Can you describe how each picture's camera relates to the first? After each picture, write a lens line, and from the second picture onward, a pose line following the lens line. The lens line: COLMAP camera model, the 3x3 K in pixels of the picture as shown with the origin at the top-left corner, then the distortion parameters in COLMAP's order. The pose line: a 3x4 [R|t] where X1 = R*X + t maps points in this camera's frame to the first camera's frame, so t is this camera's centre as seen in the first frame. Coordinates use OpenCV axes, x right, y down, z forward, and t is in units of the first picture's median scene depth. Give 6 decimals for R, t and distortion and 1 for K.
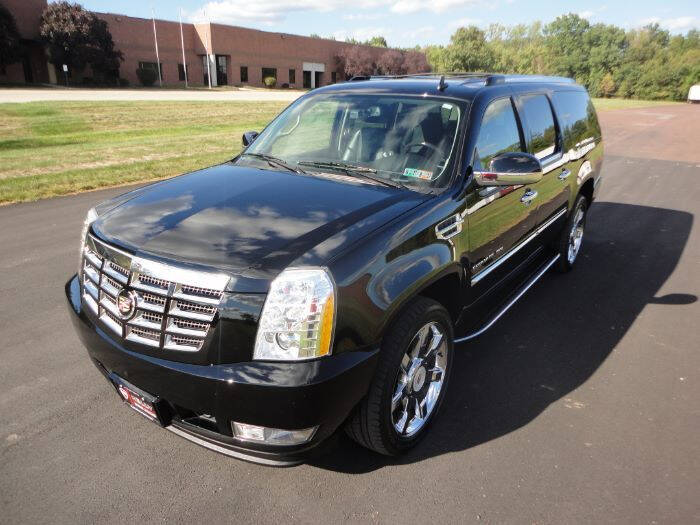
lens RADIAL K [[506.7, 0, 351.7], [0, 506.7, 258.5], [0, 0, 1]] dist [-0.005468, 0.004210]
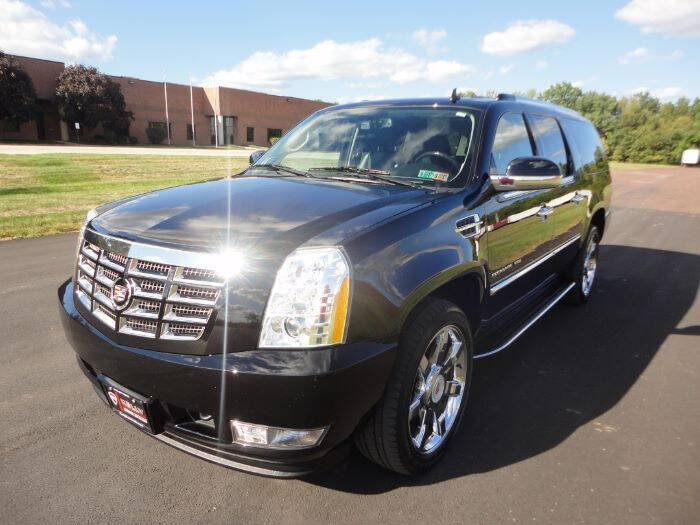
lens RADIAL K [[506.7, 0, 349.8], [0, 506.7, 260.5], [0, 0, 1]] dist [-0.005468, 0.004210]
pose [[0.999949, 0.008716, -0.005046, -0.001422], [-0.009223, 0.993742, -0.111320, 0.007188], [0.004044, 0.111361, 0.993772, 0.004402]]
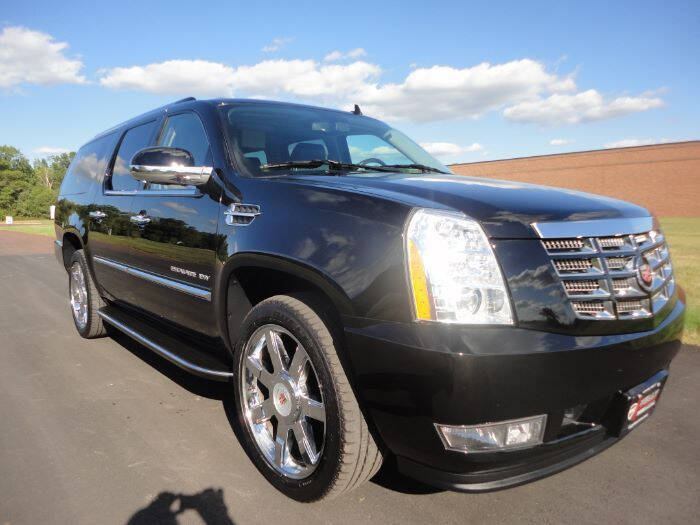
lens RADIAL K [[506.7, 0, 350.8], [0, 506.7, 259.5], [0, 0, 1]] dist [-0.005468, 0.004210]
pose [[0.247123, -0.119148, 0.961631, -0.075563], [0.333295, 0.942309, 0.031103, -0.006506], [-0.909860, 0.312820, 0.272577, 0.066943]]
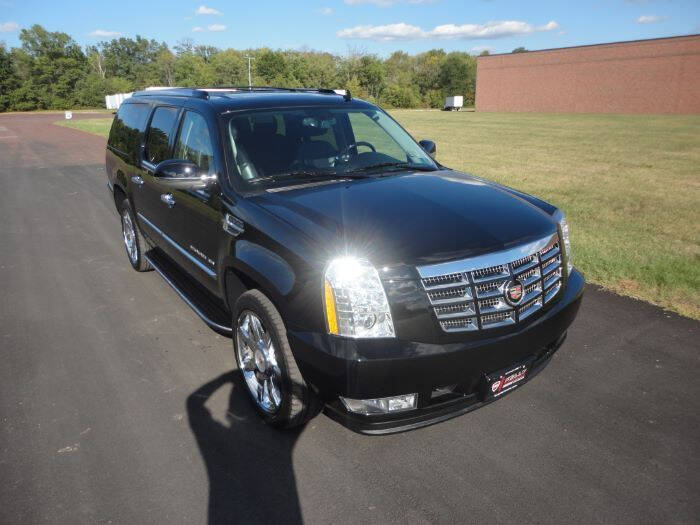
lens RADIAL K [[506.7, 0, 350.1], [0, 506.7, 260.0], [0, 0, 1]] dist [-0.005468, 0.004210]
pose [[0.345524, -0.308396, 0.886287, -0.086124], [0.322344, 0.925994, 0.196545, -0.017549], [-0.881310, 0.217779, 0.419363, 0.046320]]
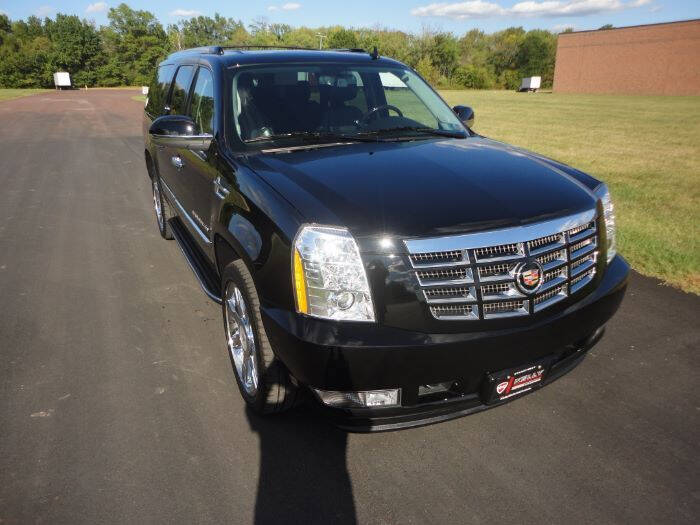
lens RADIAL K [[506.7, 0, 350.3], [0, 506.7, 258.6], [0, 0, 1]] dist [-0.005468, 0.004210]
pose [[0.466507, -0.316339, 0.826015, -0.075617], [0.298240, 0.935429, 0.189804, -0.012139], [-0.832721, 0.157806, 0.530729, 0.042972]]
